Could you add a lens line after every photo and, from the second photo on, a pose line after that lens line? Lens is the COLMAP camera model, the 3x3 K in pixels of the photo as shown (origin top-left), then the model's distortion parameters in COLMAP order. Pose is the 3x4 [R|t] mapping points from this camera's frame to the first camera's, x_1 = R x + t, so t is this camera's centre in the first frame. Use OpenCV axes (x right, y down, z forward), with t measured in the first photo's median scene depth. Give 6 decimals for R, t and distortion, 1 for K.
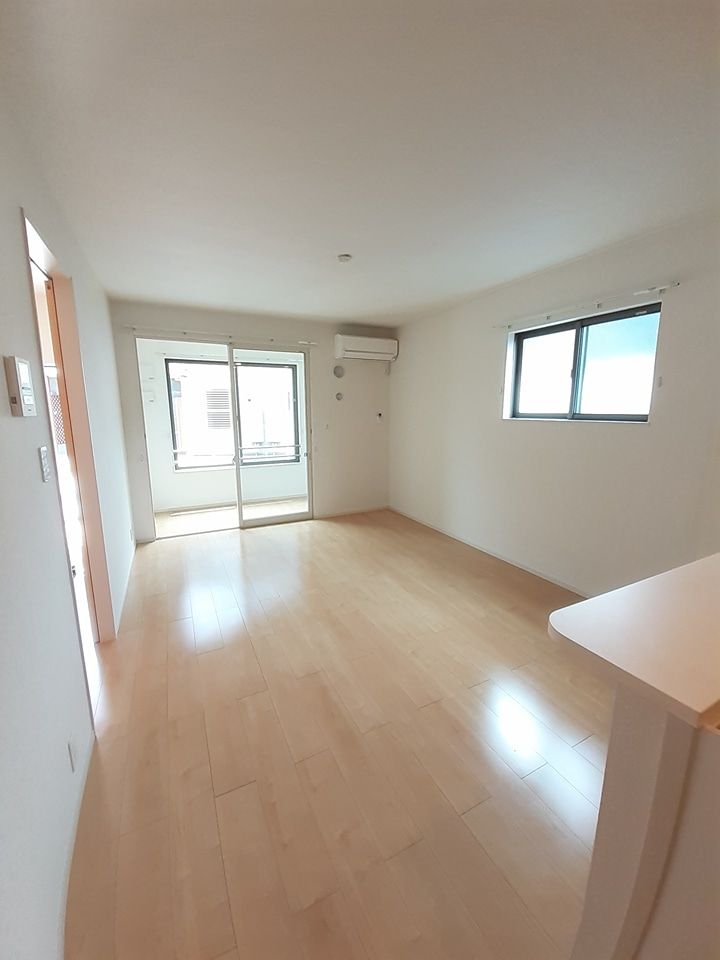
lens RADIAL K [[385.5, 0, 360.0], [0, 385.5, 480.0], [0, 0, 1]] dist [-0.001998, -0.000335]
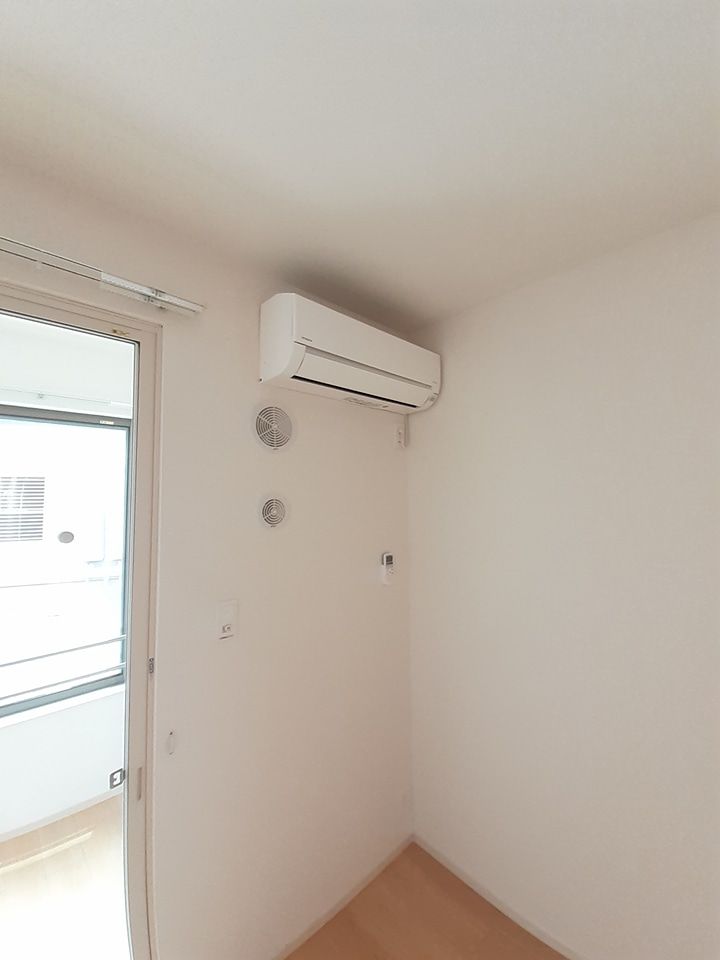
lens RADIAL K [[385.5, 0, 360.0], [0, 385.5, 480.0], [0, 0, 1]] dist [-0.001998, -0.000335]
pose [[0.962926, 0.012768, 0.269462, -0.068749], [0.044074, 0.978011, -0.203843, -0.179276], [-0.266139, 0.208162, 0.941190, 0.712704]]
